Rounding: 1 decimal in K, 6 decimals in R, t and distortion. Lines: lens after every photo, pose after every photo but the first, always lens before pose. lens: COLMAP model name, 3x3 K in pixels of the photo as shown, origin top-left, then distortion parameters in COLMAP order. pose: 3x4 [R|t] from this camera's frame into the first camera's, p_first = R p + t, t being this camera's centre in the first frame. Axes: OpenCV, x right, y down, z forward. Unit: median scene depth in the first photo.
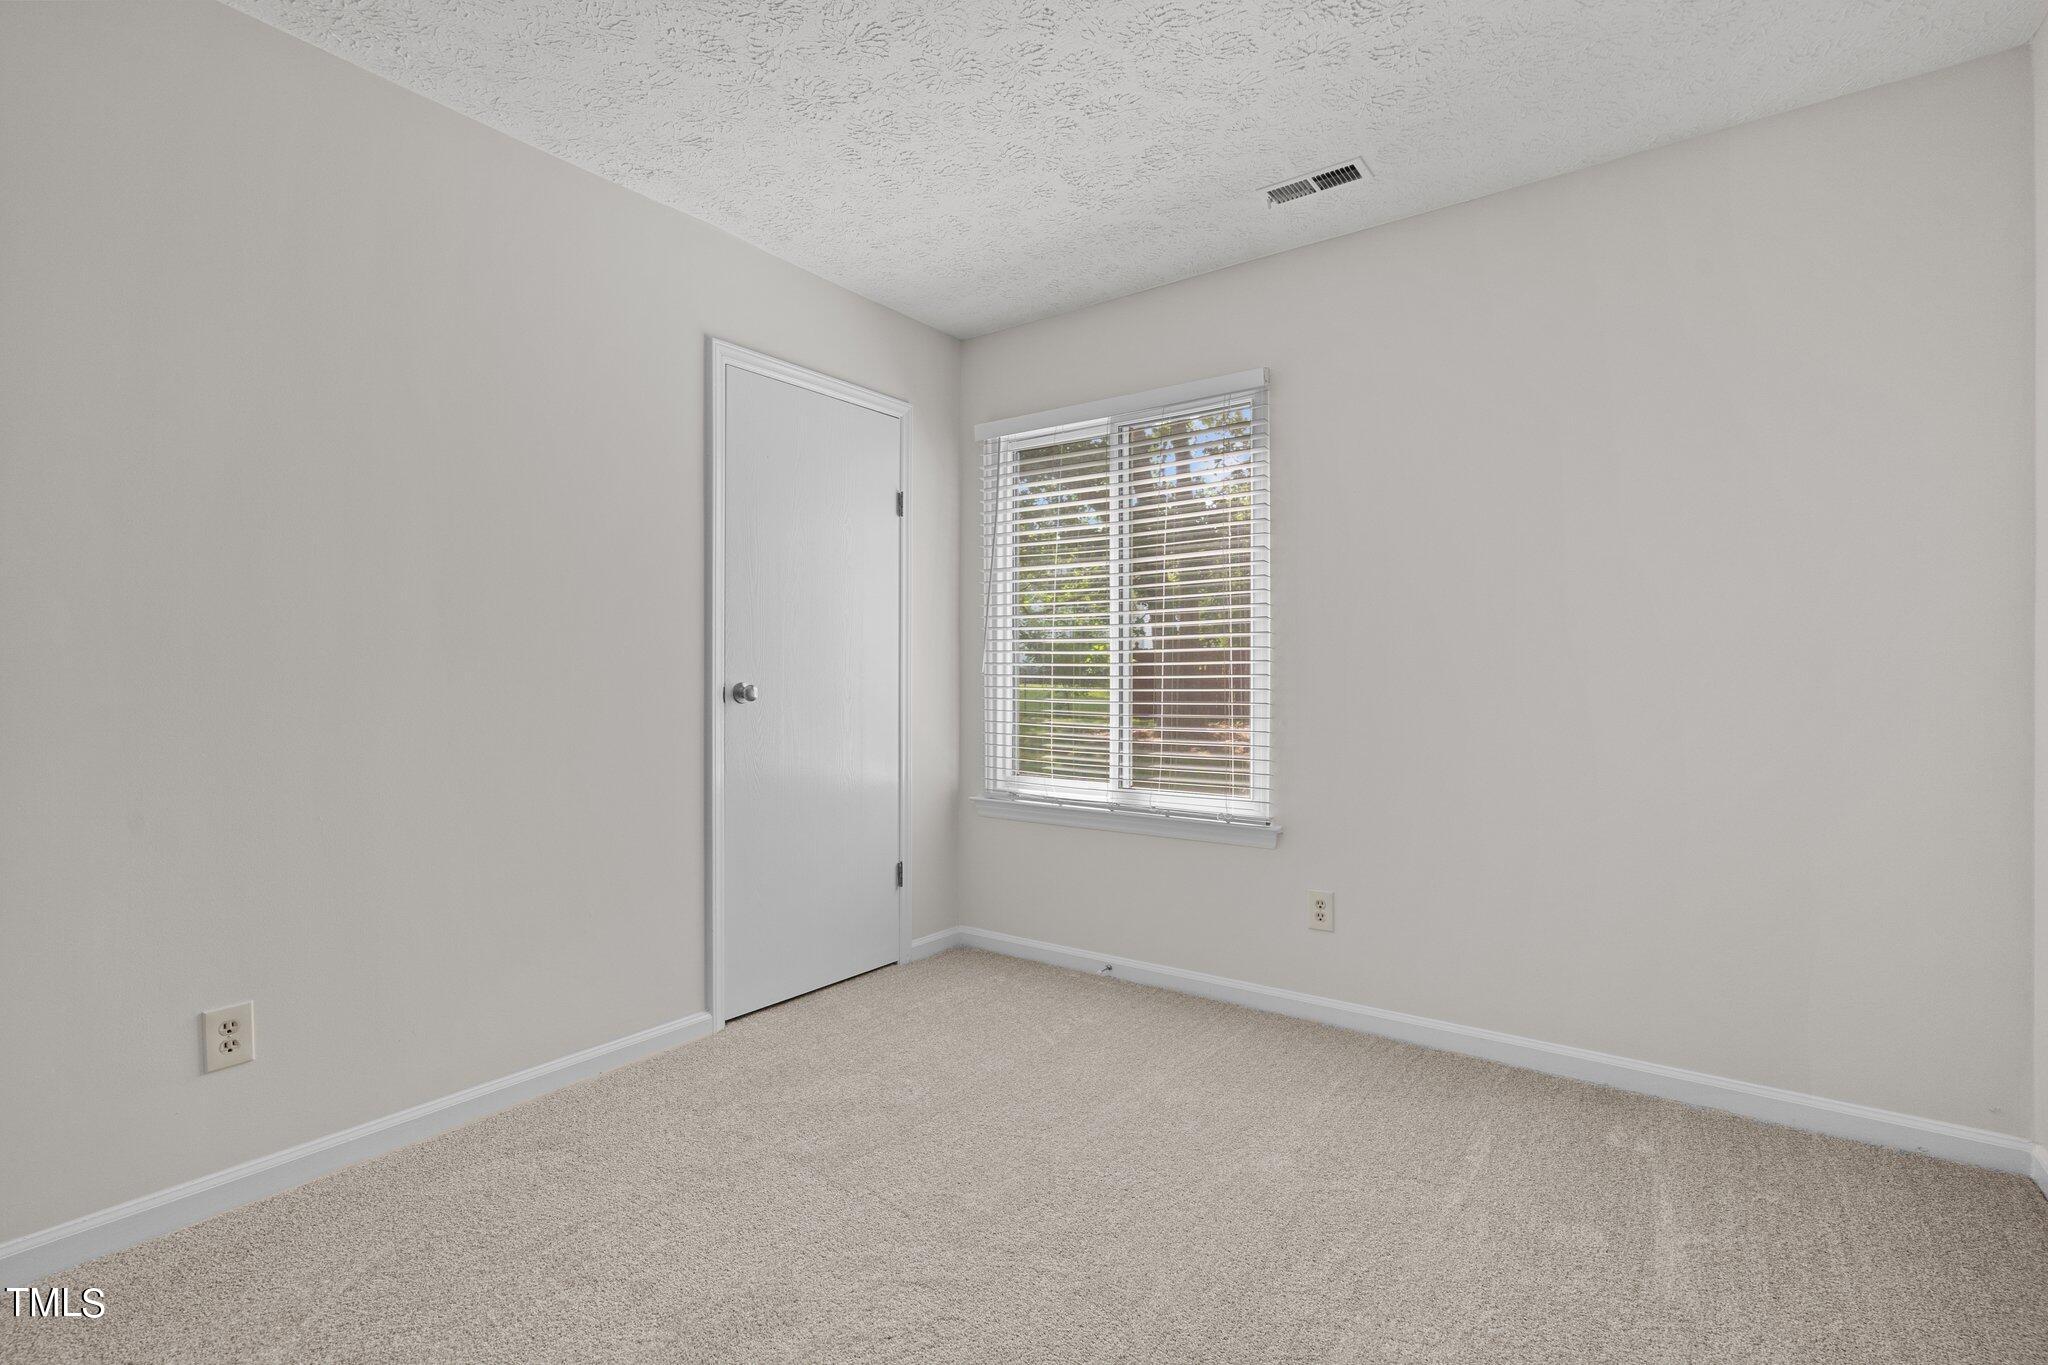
lens RADIAL K [[928.5, 0, 1018.4], [0, 928.5, 680.9], [0, 0, 1]] dist [-0.006936, 0.002680]
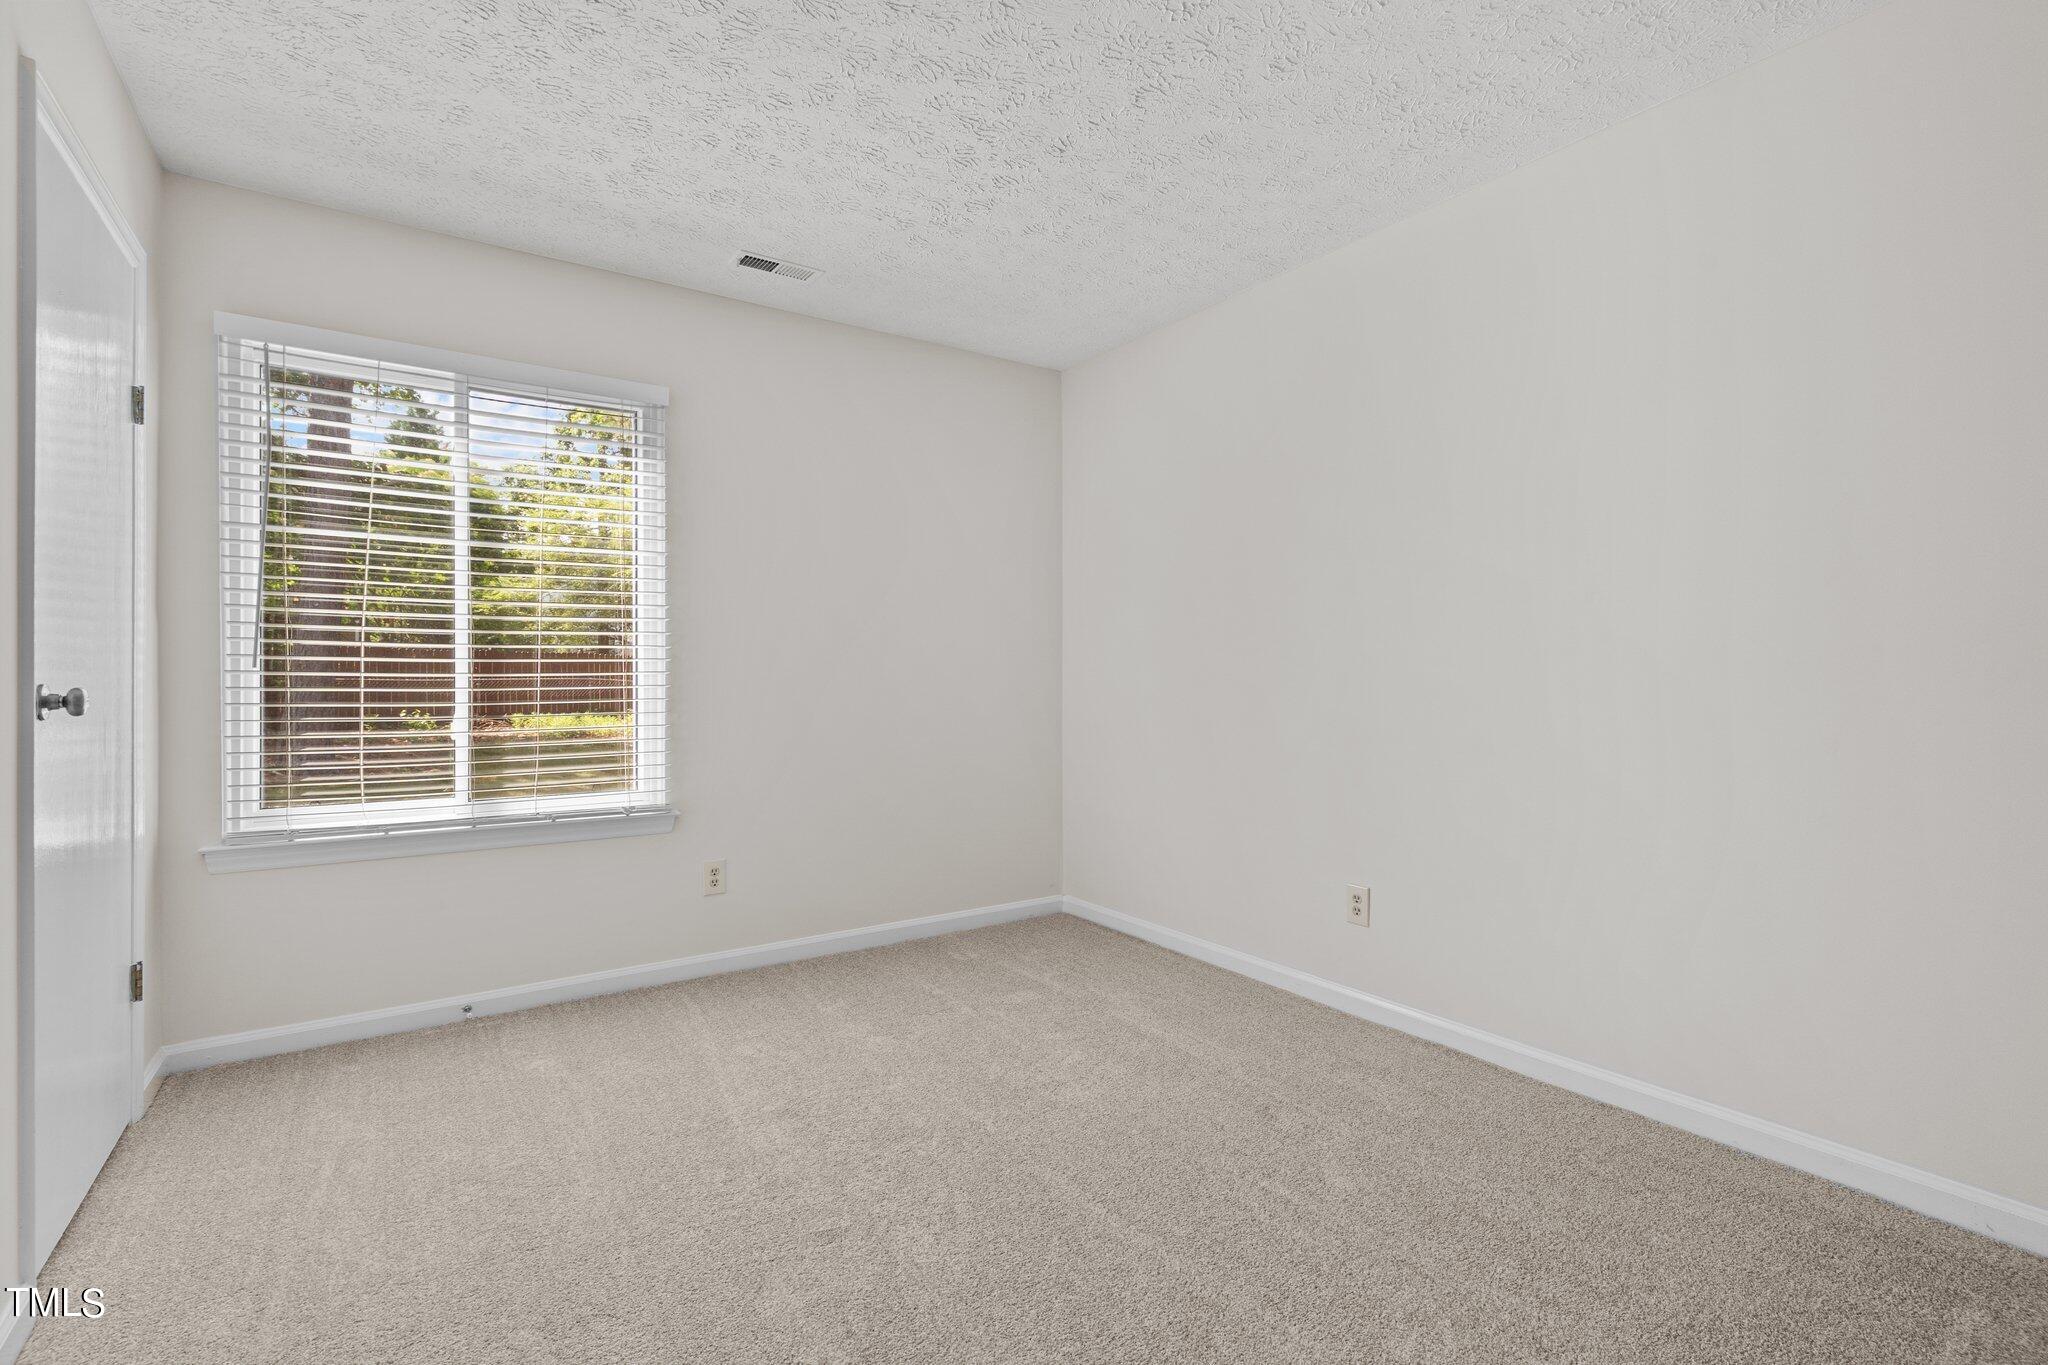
lens RADIAL K [[928.5, 0, 1015.9], [0, 928.5, 677.2], [0, 0, 1]] dist [-0.006936, 0.002680]
pose [[0.335617, 0.001067, 0.941998, -0.550708], [0.004907, 0.999984, -0.002881, 0.003708], [-0.941986, 0.005590, 0.335606, 0.225319]]
